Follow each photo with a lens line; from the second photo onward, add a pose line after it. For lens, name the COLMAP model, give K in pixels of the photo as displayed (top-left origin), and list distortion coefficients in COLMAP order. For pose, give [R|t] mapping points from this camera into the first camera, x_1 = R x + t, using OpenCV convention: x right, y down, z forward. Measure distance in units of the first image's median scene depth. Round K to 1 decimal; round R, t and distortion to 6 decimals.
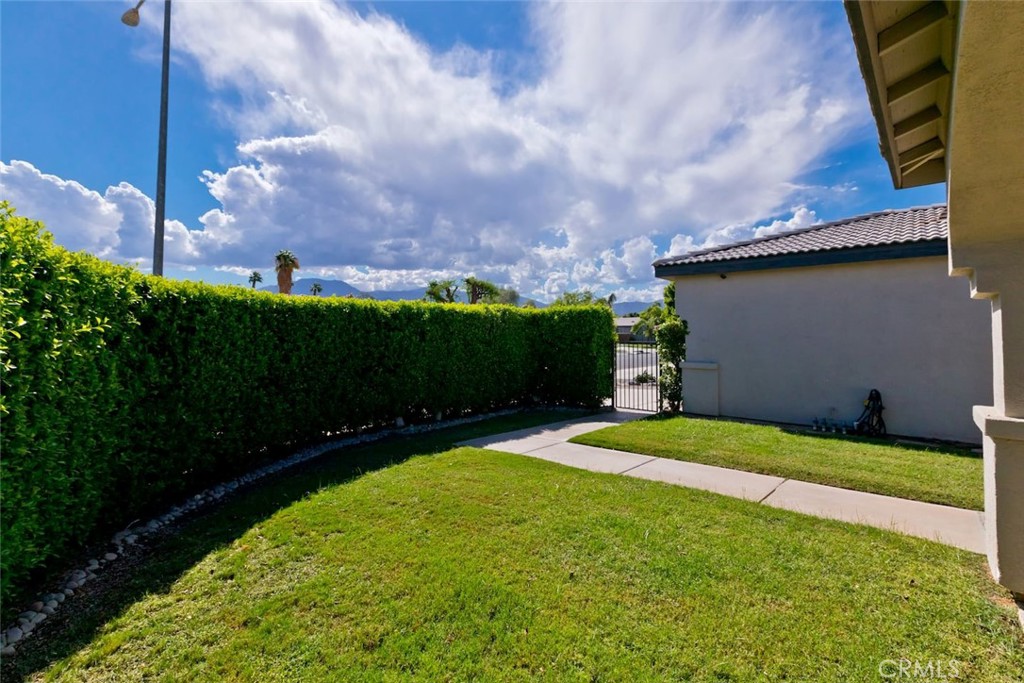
lens RADIAL K [[490.3, 0, 531.1], [0, 490.3, 315.5], [0, 0, 1]] dist [-0.000192, 0.000209]
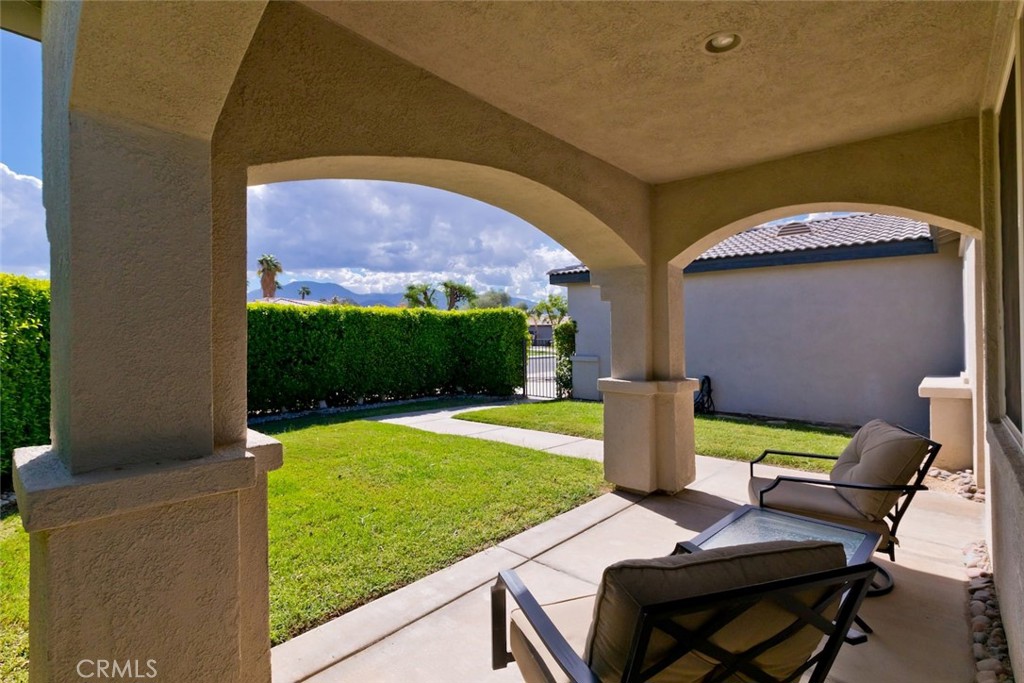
lens RADIAL K [[500.4, 0, 564.7], [0, 500.4, 344.4], [0, 0, 1]] dist [-0.000430, -0.000180]
pose [[0.999703, -0.004108, 0.024007, 0.234832], [0.002815, 0.998555, 0.053663, 0.001413], [-0.024193, -0.053580, 0.998270, -0.193107]]
